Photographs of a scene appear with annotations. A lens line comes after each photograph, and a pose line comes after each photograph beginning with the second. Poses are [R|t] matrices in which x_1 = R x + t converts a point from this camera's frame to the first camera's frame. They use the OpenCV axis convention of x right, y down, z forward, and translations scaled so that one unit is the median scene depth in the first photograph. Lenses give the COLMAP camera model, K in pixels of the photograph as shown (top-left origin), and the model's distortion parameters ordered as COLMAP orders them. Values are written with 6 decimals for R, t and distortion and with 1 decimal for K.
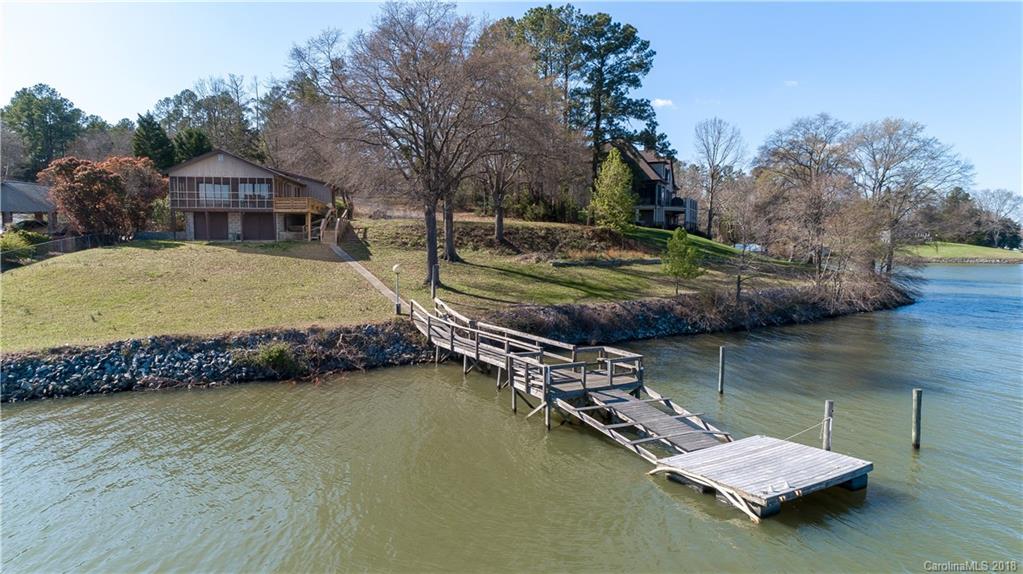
lens RADIAL K [[695.2, 0, 515.4], [0, 695.2, 280.8], [0, 0, 1]] dist [0.027323, -0.003657]
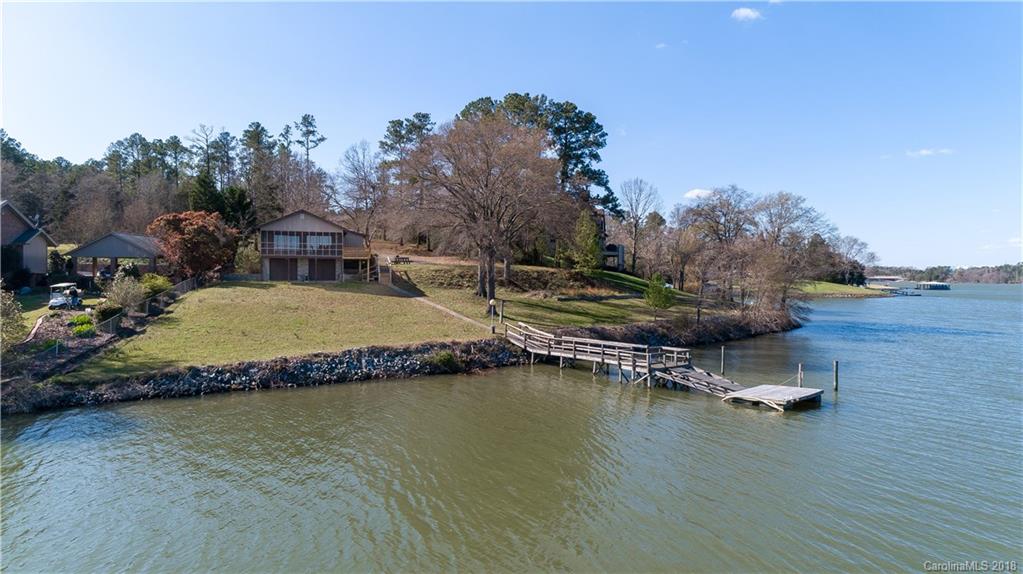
lens RADIAL K [[695.2, 0, 517.0], [0, 695.2, 288.5], [0, 0, 1]] dist [0.027323, -0.003657]
pose [[0.986689, -0.000721, 0.162618, -0.230825], [0.007226, 0.999197, -0.039414, 0.007474], [-0.162459, 0.040064, 0.985902, -0.293888]]
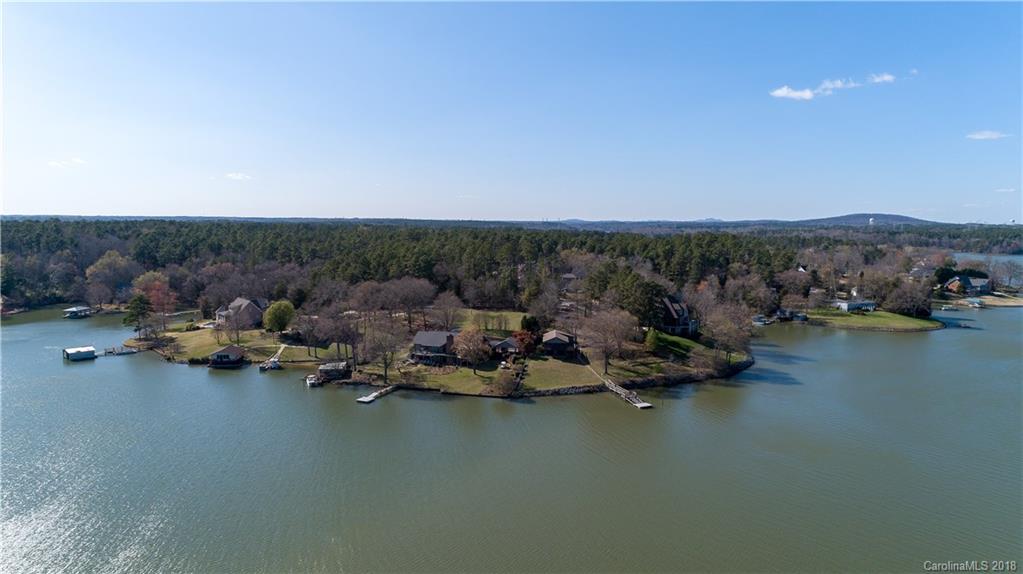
lens RADIAL K [[695.2, 0, 509.7], [0, 695.2, 286.9], [0, 0, 1]] dist [0.027323, -0.003657]
pose [[0.985847, 0.016108, -0.166874, 0.020642], [-0.010540, 0.999360, 0.034197, -0.623208], [0.167318, -0.031954, 0.985385, -3.227182]]
